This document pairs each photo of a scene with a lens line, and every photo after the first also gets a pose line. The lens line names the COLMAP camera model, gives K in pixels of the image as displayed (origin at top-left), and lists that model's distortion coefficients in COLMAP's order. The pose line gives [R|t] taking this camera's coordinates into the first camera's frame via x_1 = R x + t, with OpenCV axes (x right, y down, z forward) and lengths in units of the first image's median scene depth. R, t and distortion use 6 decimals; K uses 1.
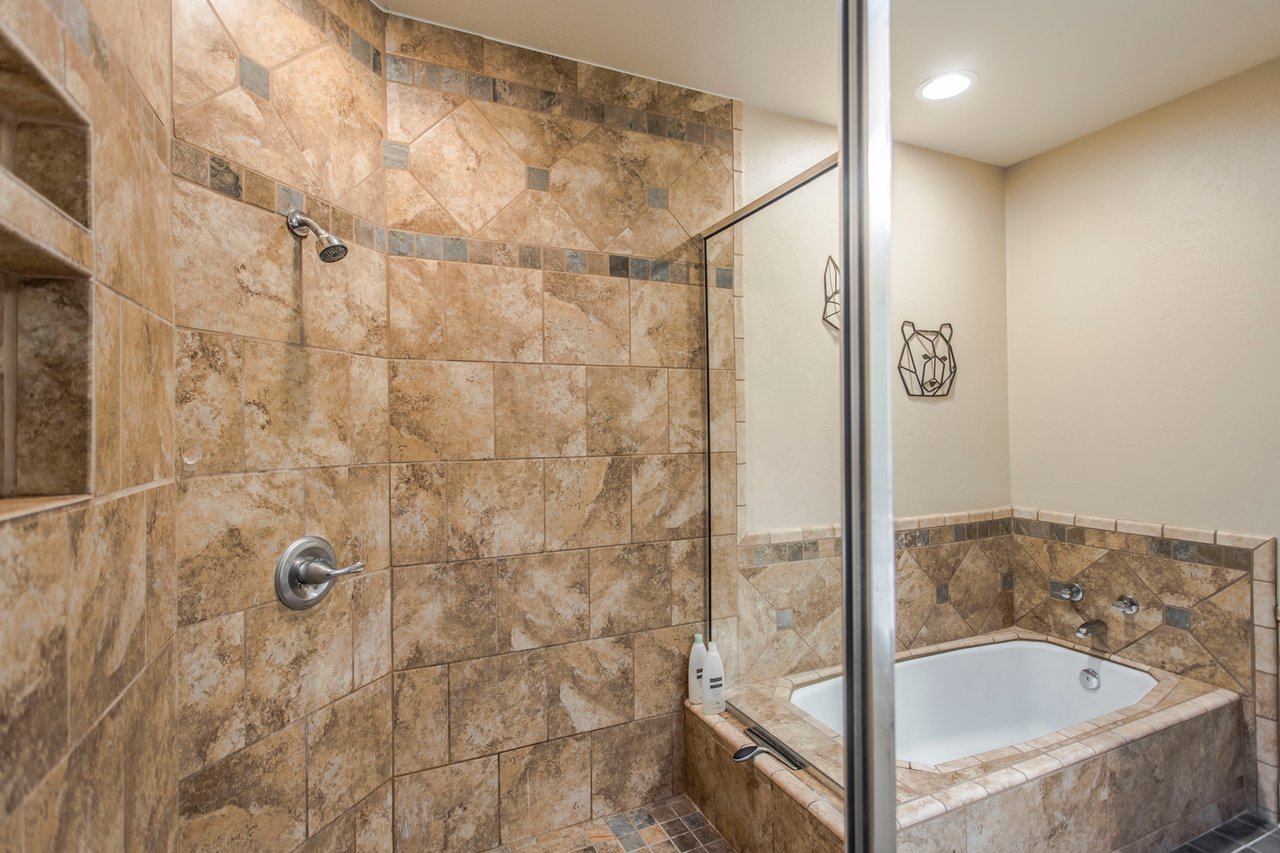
lens RADIAL K [[610.4, 0, 639.5], [0, 610.4, 425.5], [0, 0, 1]] dist [0.001783, 0.002192]
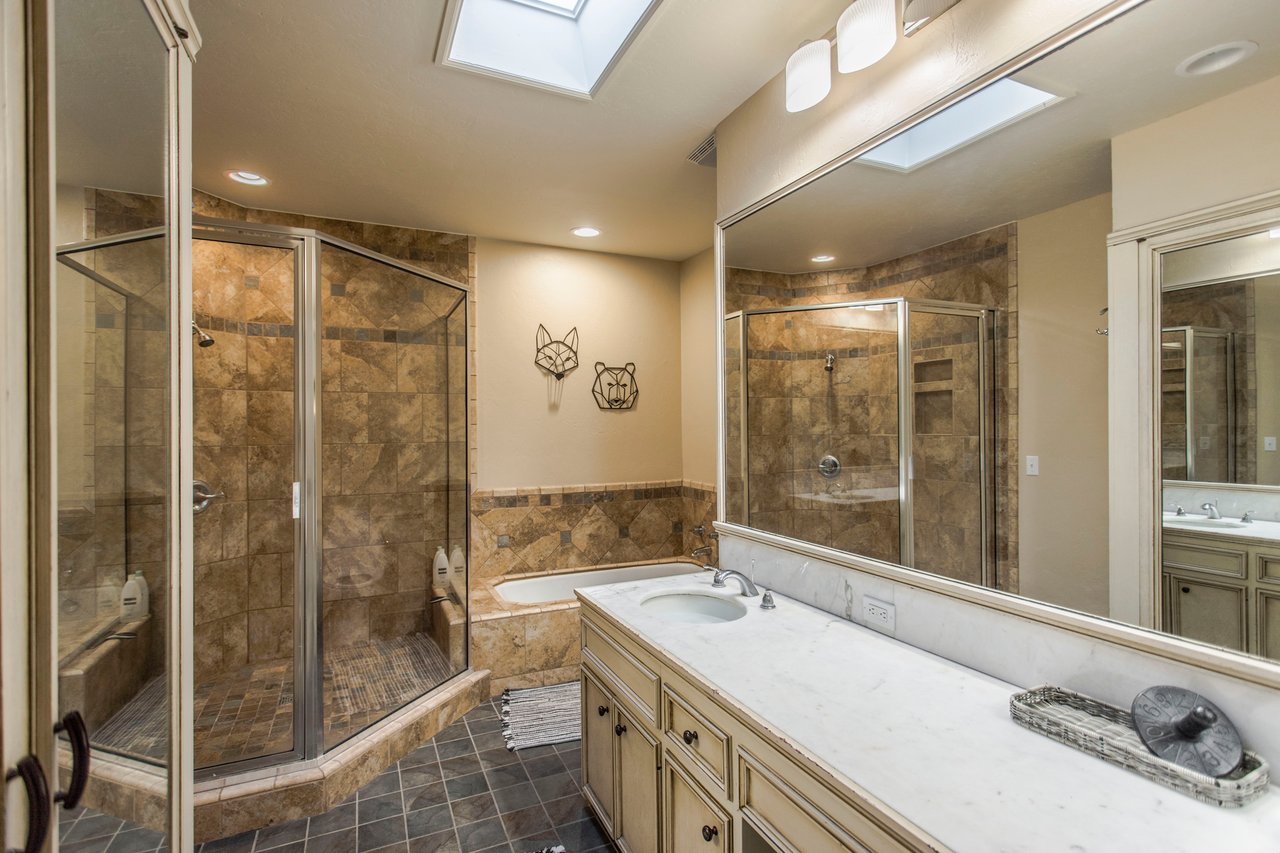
lens RADIAL K [[610.4, 0, 642.6], [0, 610.4, 425.6], [0, 0, 1]] dist [0.001783, 0.002192]
pose [[0.999905, 0.006491, 0.012176, 0.686407], [-0.006522, 0.999975, 0.002548, -0.011035], [-0.012159, -0.002627, 0.999923, -0.788019]]
